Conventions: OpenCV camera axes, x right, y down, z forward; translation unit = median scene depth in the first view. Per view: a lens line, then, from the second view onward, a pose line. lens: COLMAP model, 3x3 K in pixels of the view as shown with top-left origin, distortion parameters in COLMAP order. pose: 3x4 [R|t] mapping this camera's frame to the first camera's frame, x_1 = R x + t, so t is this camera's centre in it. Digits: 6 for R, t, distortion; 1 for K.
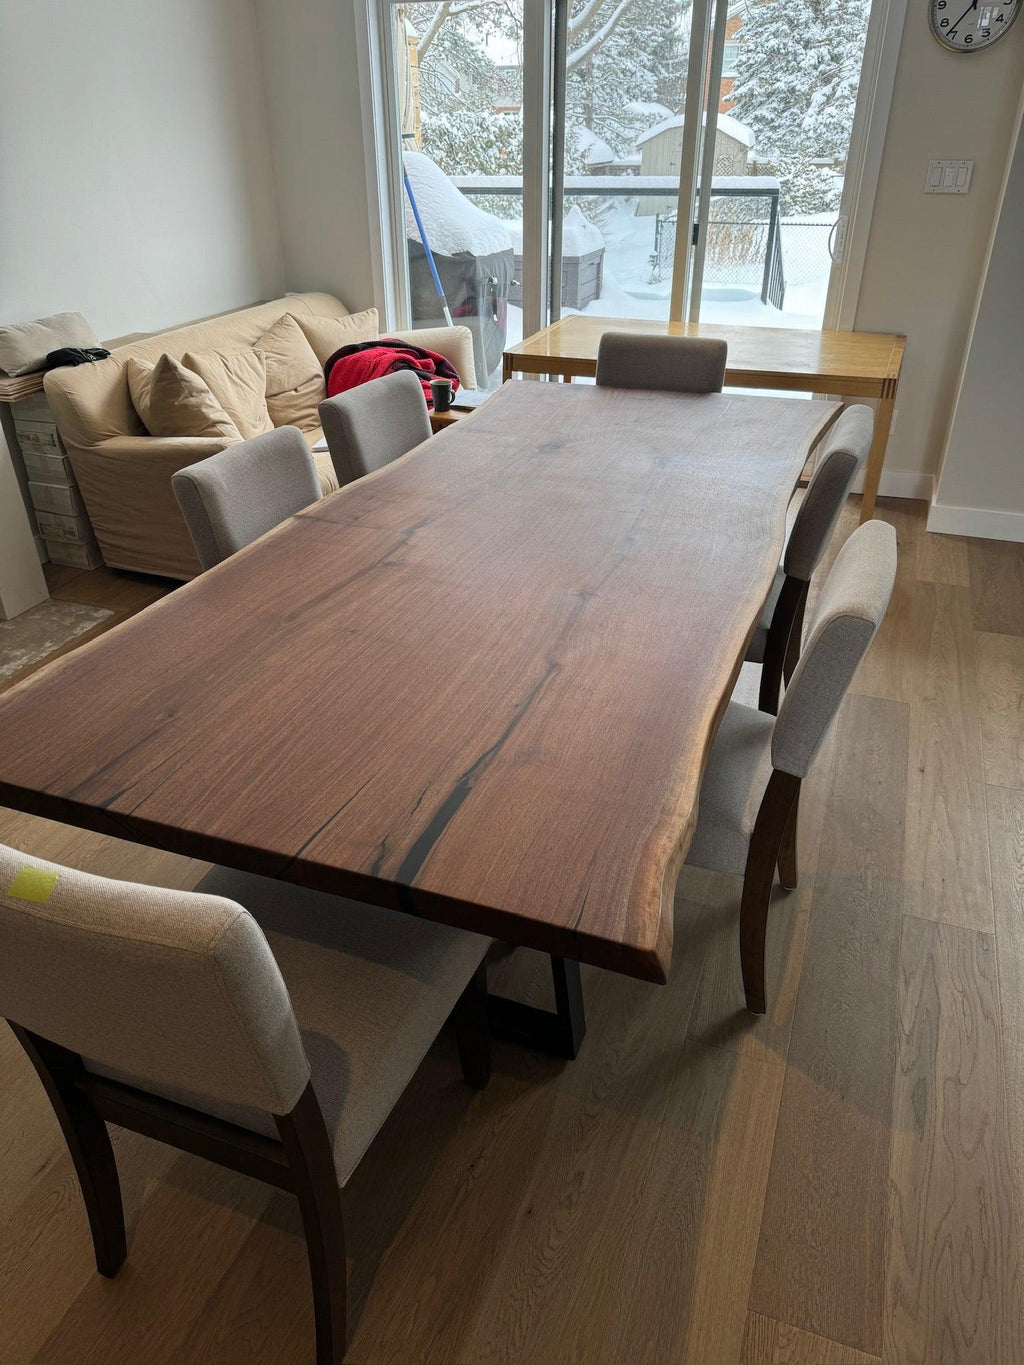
lens RADIAL K [[979.8, 0, 518.9], [0, 979.8, 678.9], [0, 0, 1]] dist [0.042261, -0.037244]
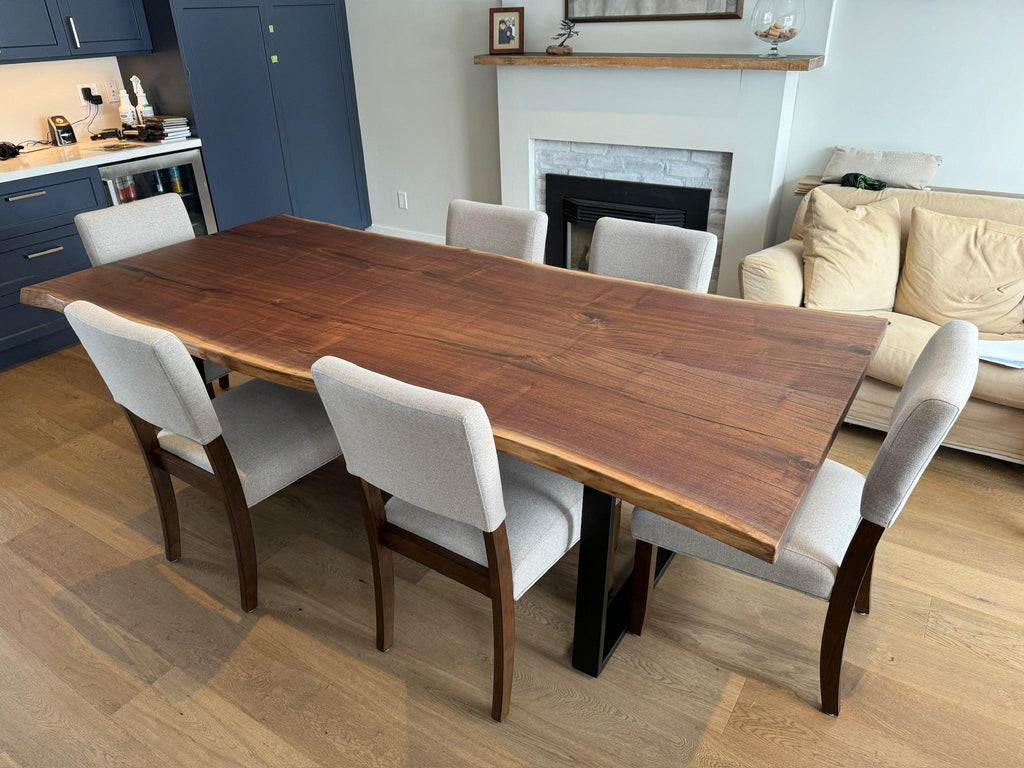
lens RADIAL K [[735.0, 0, 499.3], [0, 735.0, 382.3], [0, 0, 1]] dist [0.042261, -0.037244]
pose [[-0.235307, 0.459021, -0.856697, 1.056472], [-0.446269, 0.732008, 0.514789, -0.763392], [0.863408, 0.503451, 0.032600, 1.314065]]
